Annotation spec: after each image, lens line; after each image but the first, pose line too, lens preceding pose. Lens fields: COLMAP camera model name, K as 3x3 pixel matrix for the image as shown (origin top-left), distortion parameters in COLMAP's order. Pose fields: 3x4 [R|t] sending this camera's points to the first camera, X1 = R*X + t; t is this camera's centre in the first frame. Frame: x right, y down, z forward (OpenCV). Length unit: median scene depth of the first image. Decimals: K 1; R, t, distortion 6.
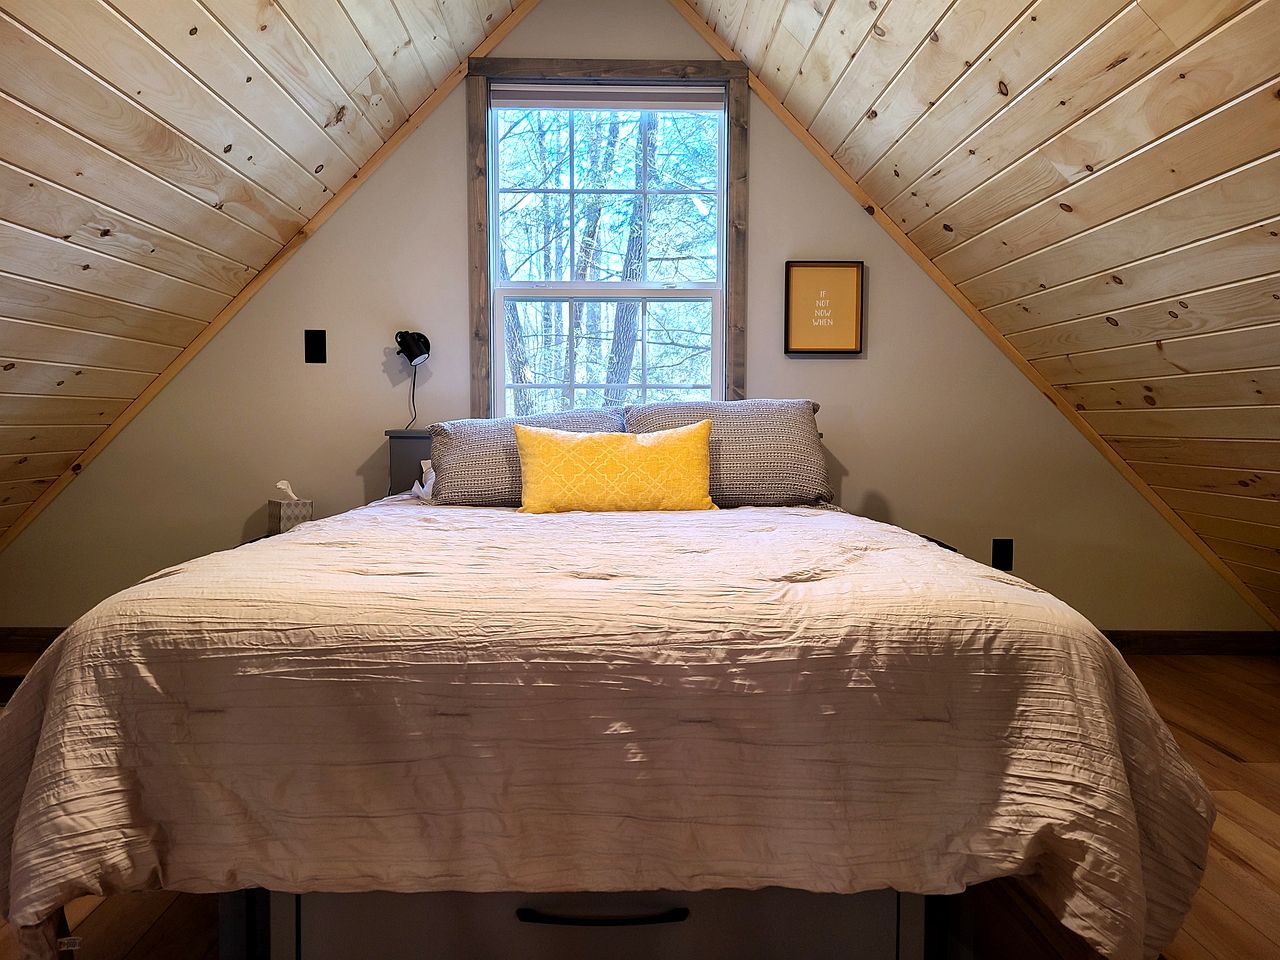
lens RADIAL K [[986.0, 0, 640.6], [0, 986.0, 465.9], [0, 0, 1]] dist [0.141140, -0.150794]
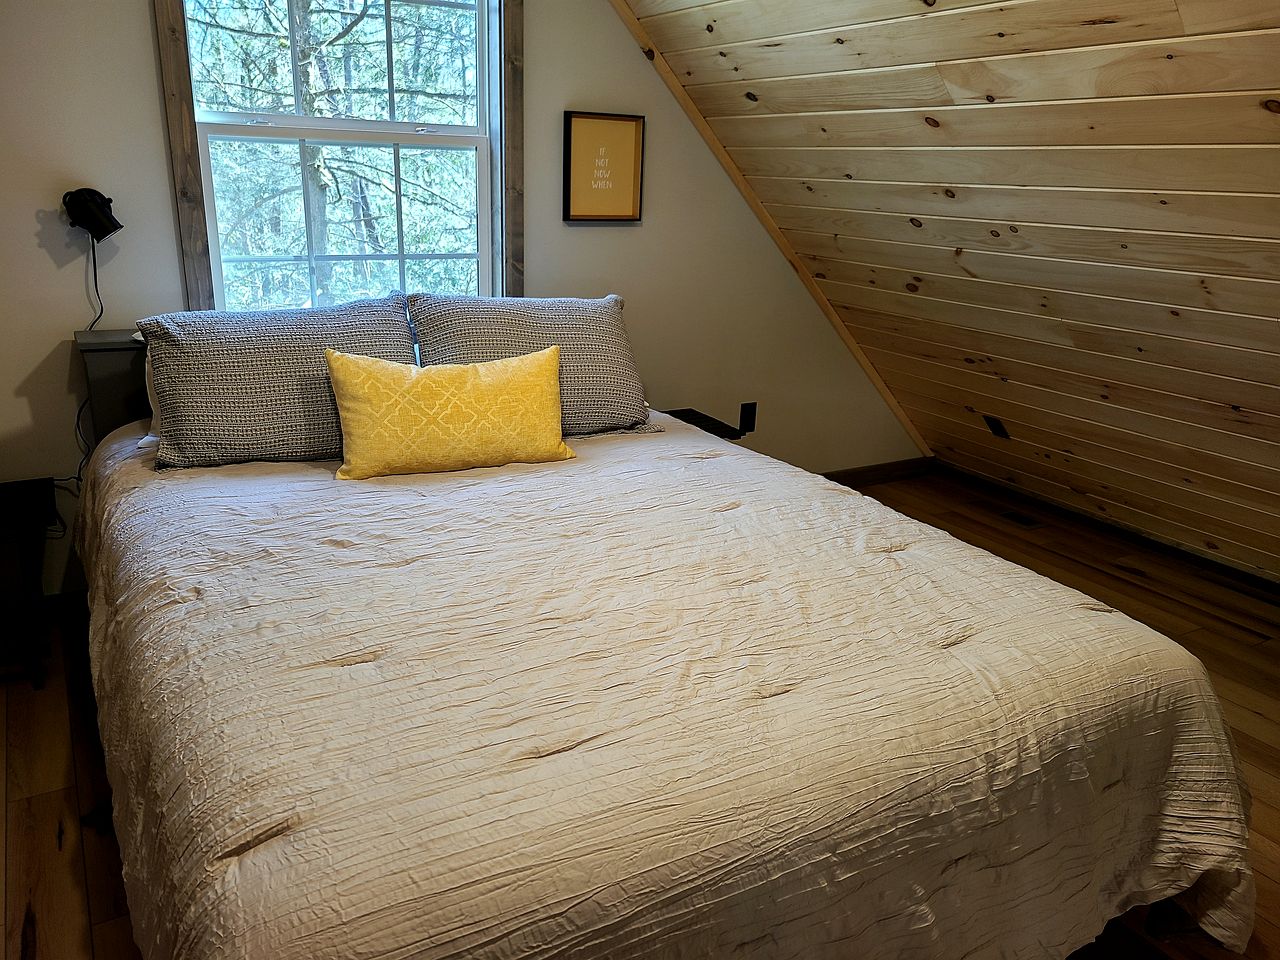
lens RADIAL K [[995.9, 0, 640.0], [0, 995.9, 480.0], [0, 0, 1]] dist [0.027623, -0.002761]
pose [[0.878750, -0.117471, 0.462601, -0.234037], [-0.010165, 0.964412, 0.264207, -0.127791], [-0.477174, -0.236874, 0.846283, 0.168057]]
